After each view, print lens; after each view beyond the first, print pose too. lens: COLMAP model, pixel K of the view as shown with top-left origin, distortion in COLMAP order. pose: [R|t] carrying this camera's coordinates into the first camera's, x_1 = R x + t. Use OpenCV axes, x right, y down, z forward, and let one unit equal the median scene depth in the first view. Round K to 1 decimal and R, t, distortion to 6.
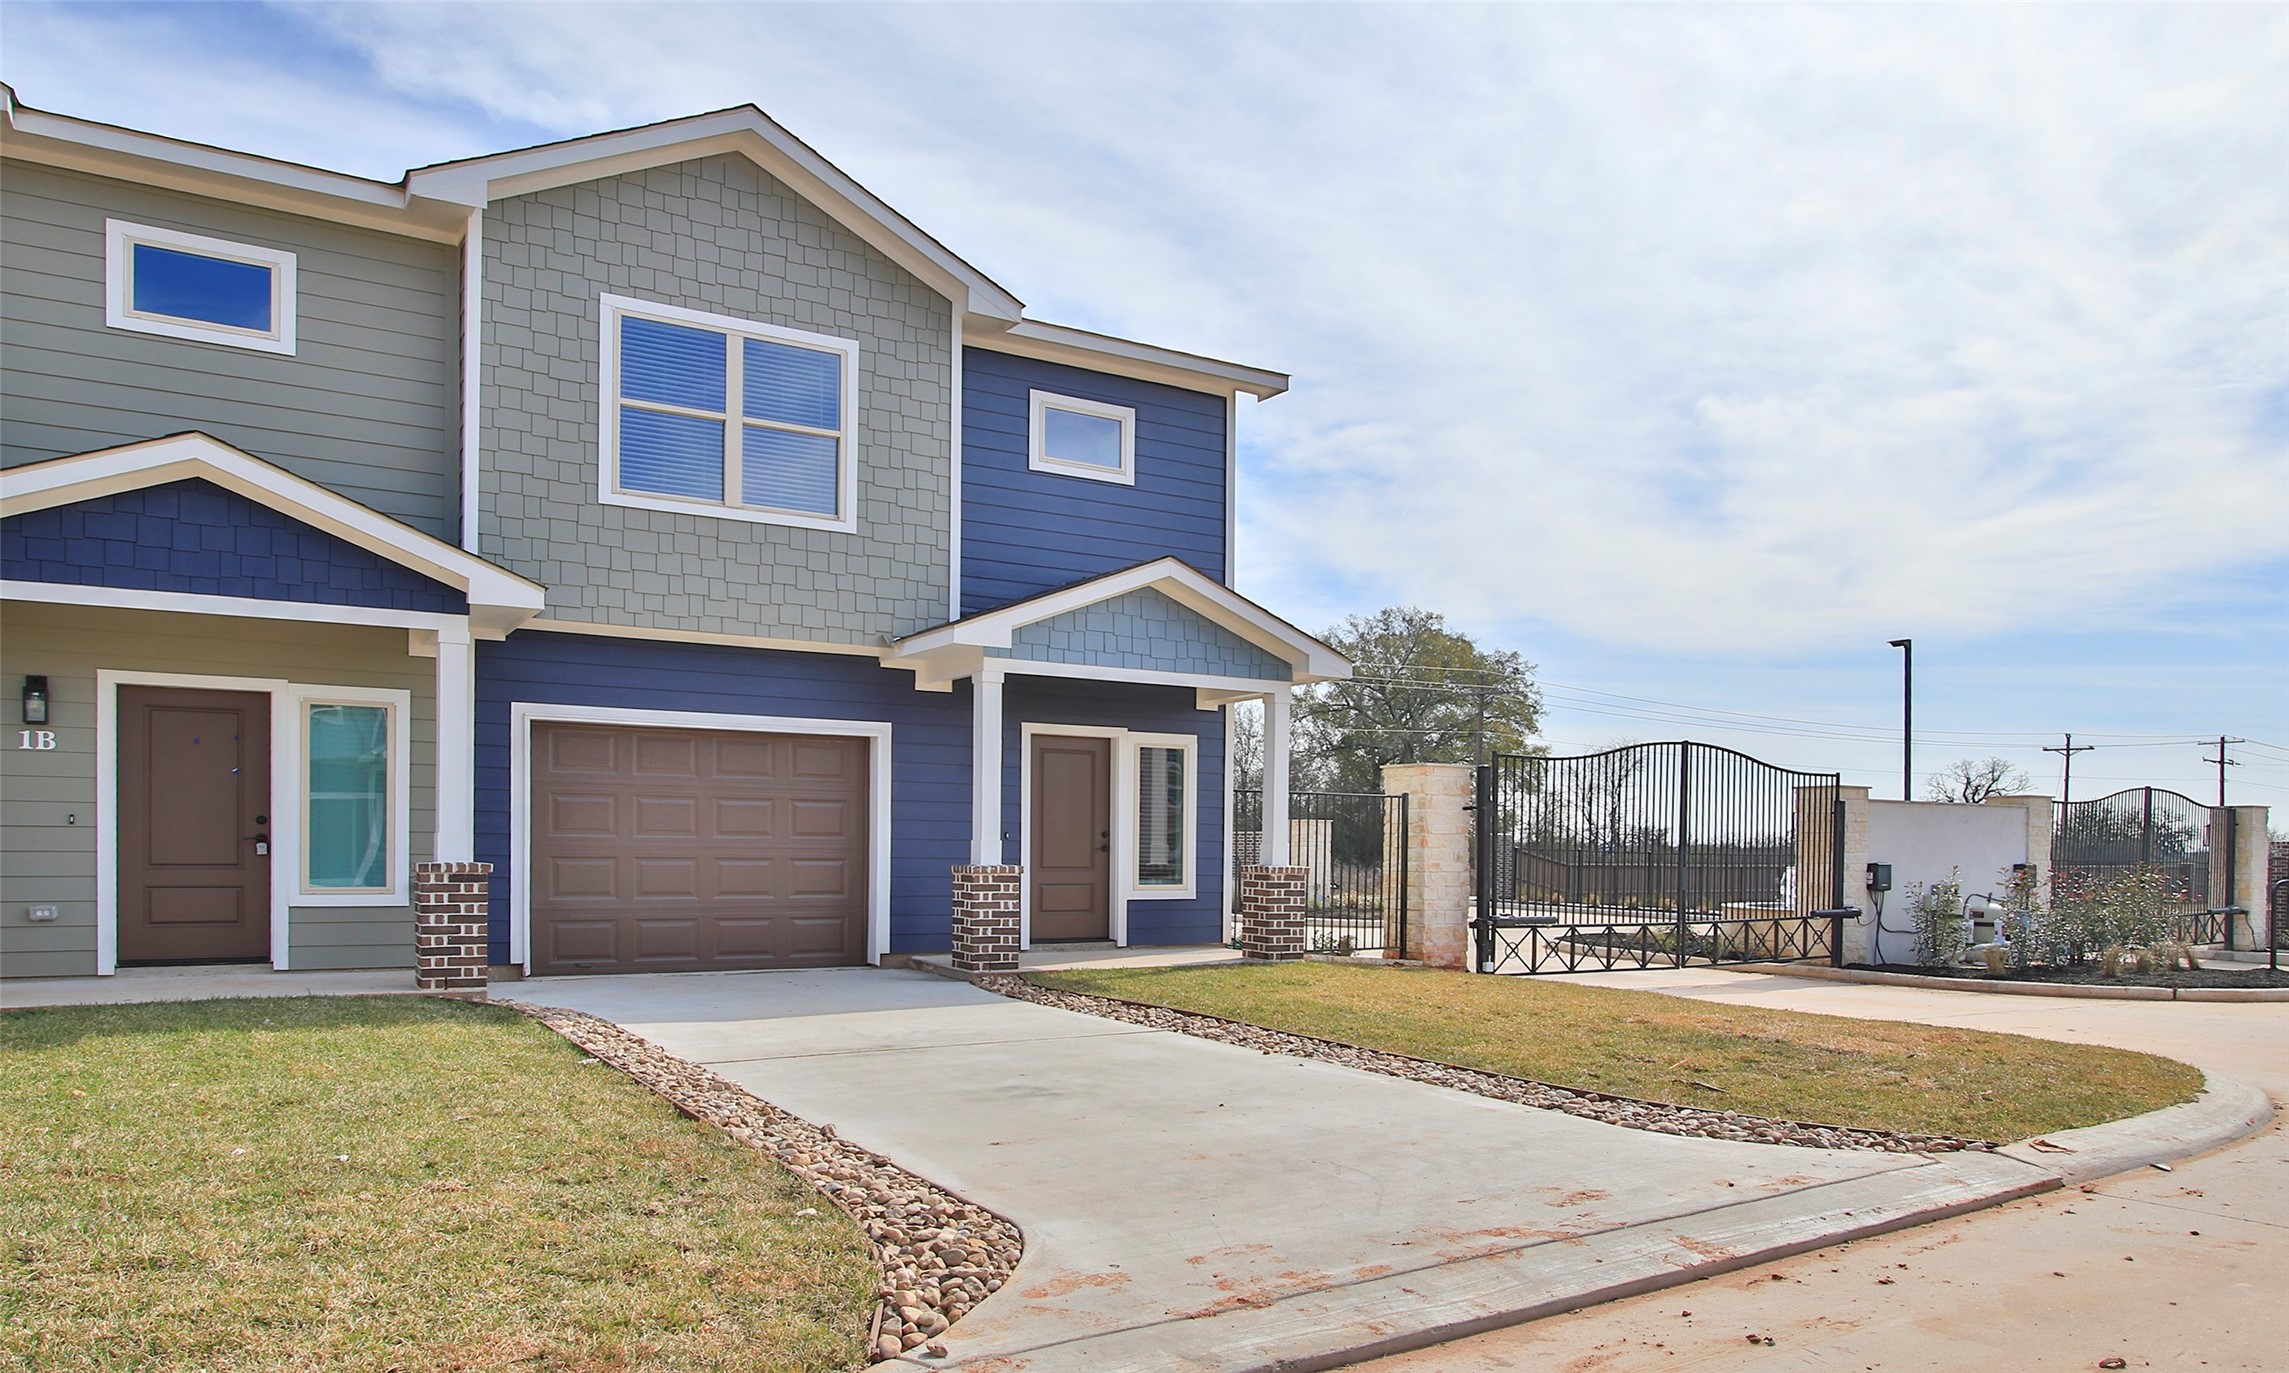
lens RADIAL K [[1392.0, 0, 1144.5], [0, 1392.0, 686.5], [0, 0, 1]] dist [-0.021448, 0.022620]
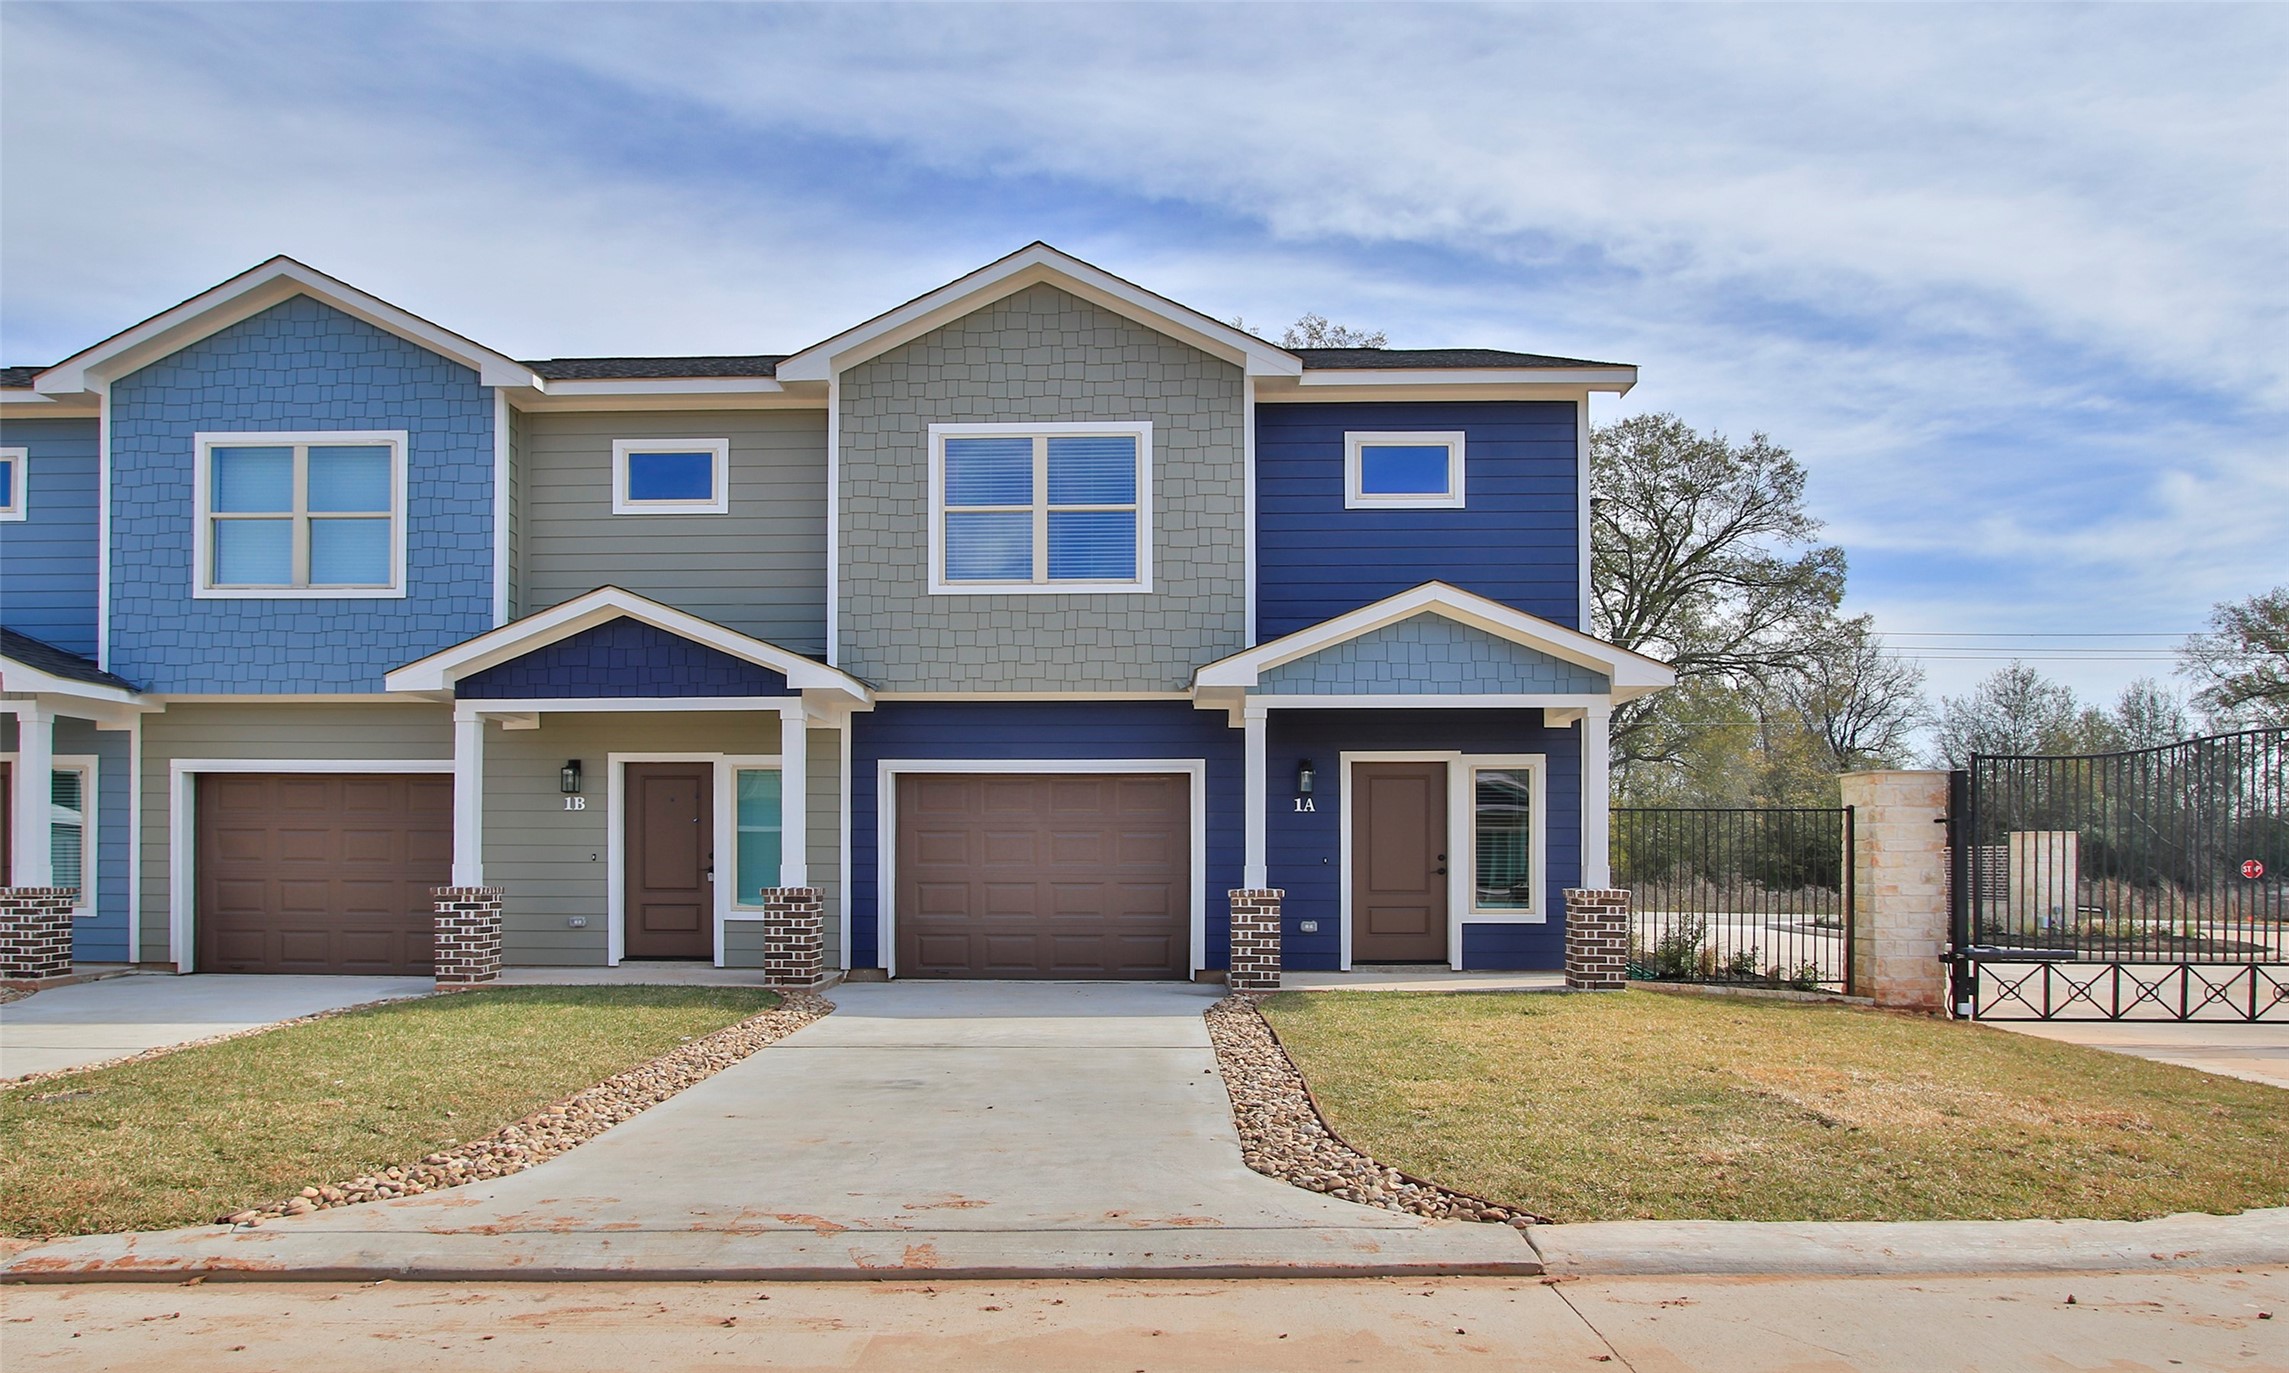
lens RADIAL K [[1351.3, 0, 1143.7], [0, 1351.3, 676.4], [0, 0, 1]] dist [-0.016723, 0.000348]
pose [[0.858362, -0.078785, -0.506959, 0.352547], [0.065559, 0.996882, -0.043921, 0.005204], [0.508838, 0.004464, 0.860851, 0.060505]]
